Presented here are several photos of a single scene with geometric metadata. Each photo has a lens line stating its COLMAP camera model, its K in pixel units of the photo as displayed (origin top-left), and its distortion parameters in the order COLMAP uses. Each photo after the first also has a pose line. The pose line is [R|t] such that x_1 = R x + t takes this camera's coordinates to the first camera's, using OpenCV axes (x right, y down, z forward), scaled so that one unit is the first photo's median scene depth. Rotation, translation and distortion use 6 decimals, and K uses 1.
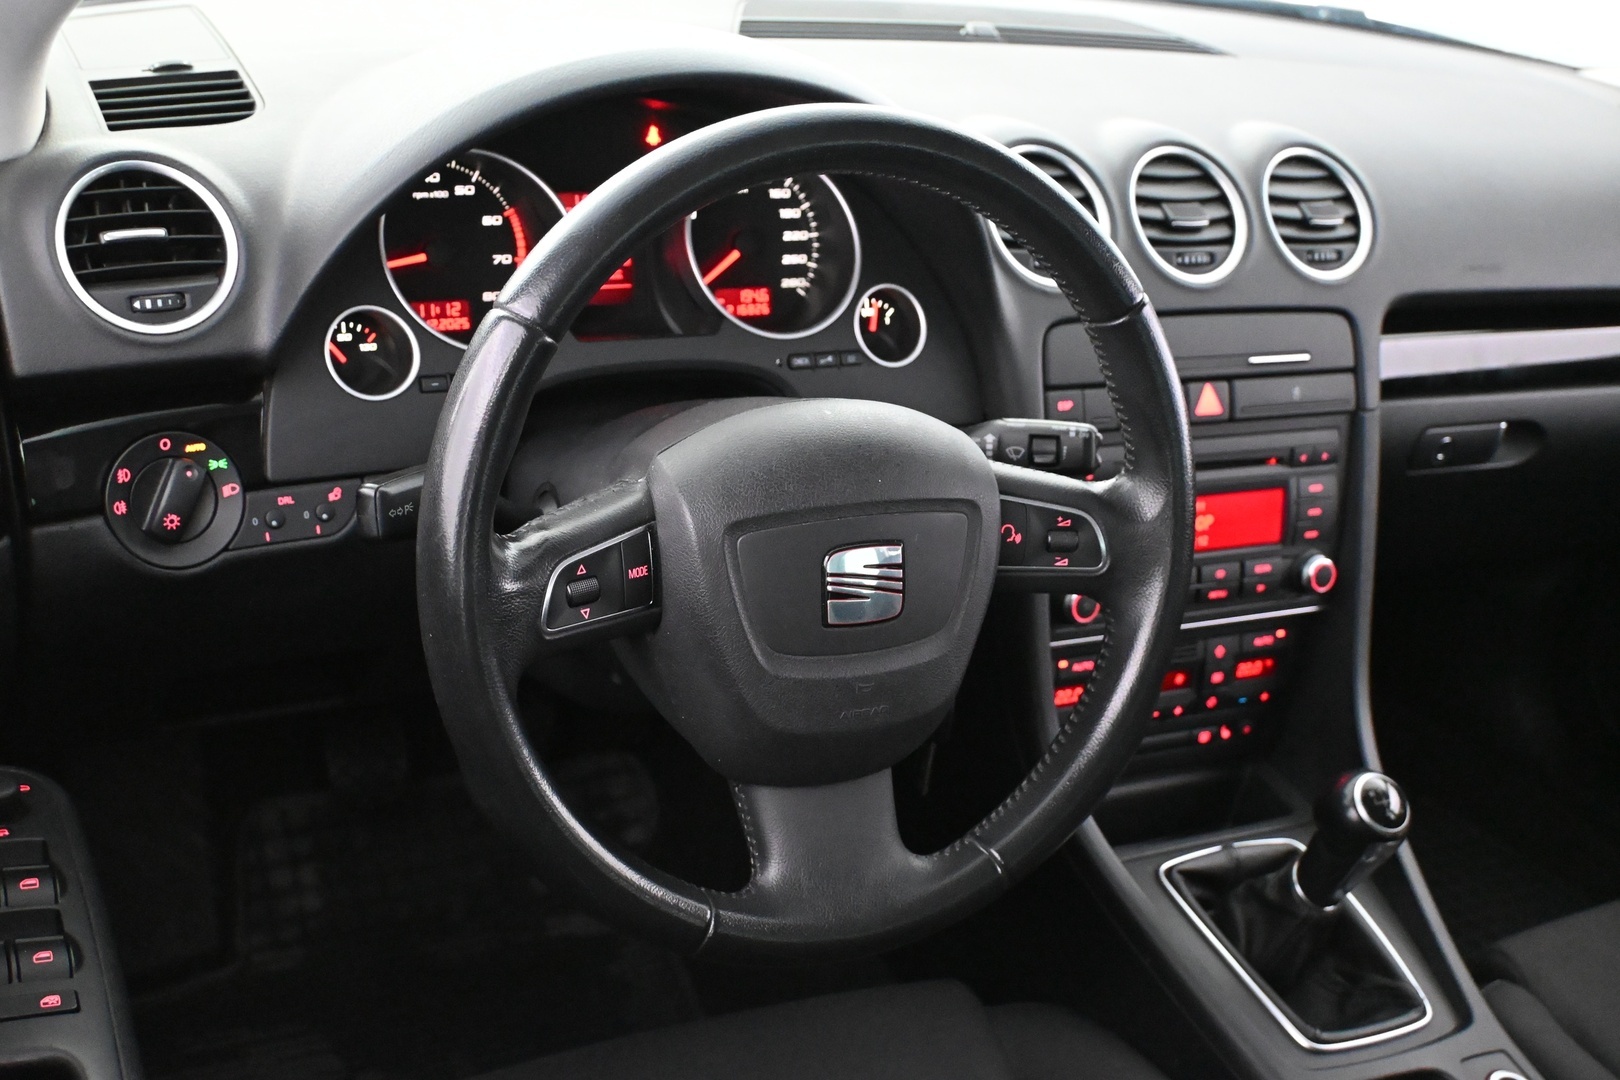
lens RADIAL K [[1794.5, 0, 816.4], [0, 1794.5, 531.2], [0, 0, 1]] dist [-0.005358, 0.000000]
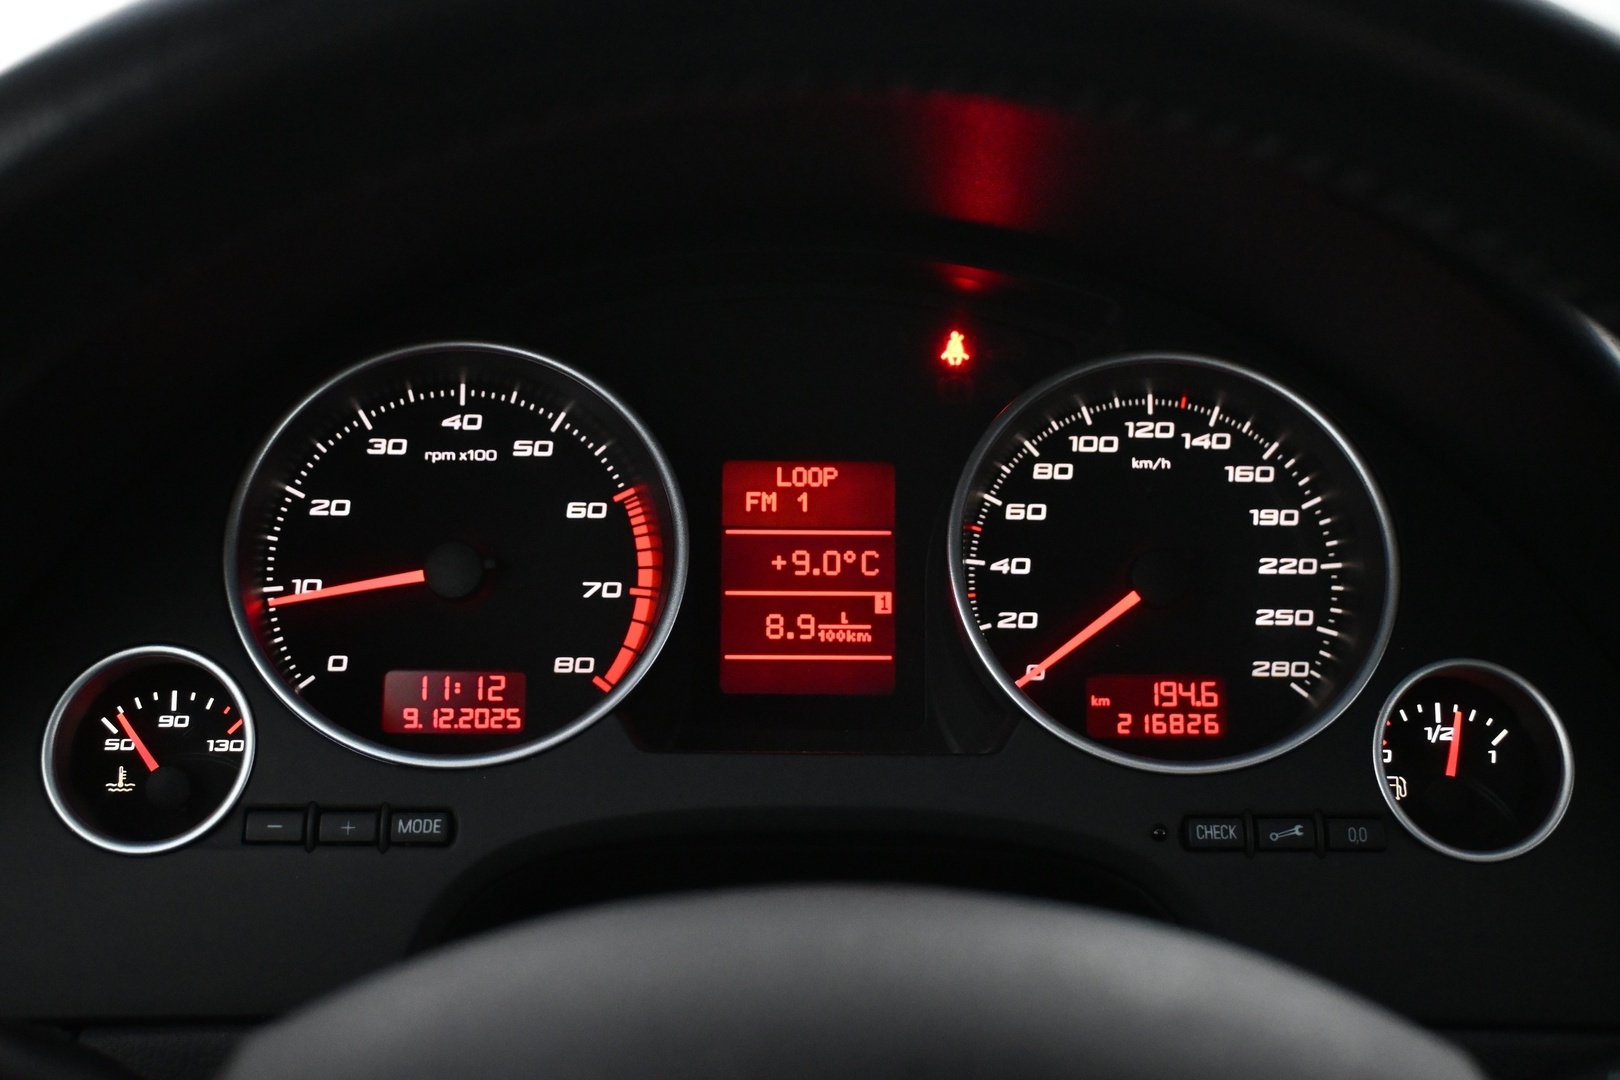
lens RADIAL K [[1972.8, 0, 808.2], [0, 1972.8, 540.0], [0, 0, 1]] dist [0.018665, 0.000000]
pose [[0.899639, -0.019633, -0.436193, 0.106083], [-0.099990, 0.963178, -0.249580, -0.038161], [0.425031, 0.268147, 0.864549, 0.566081]]
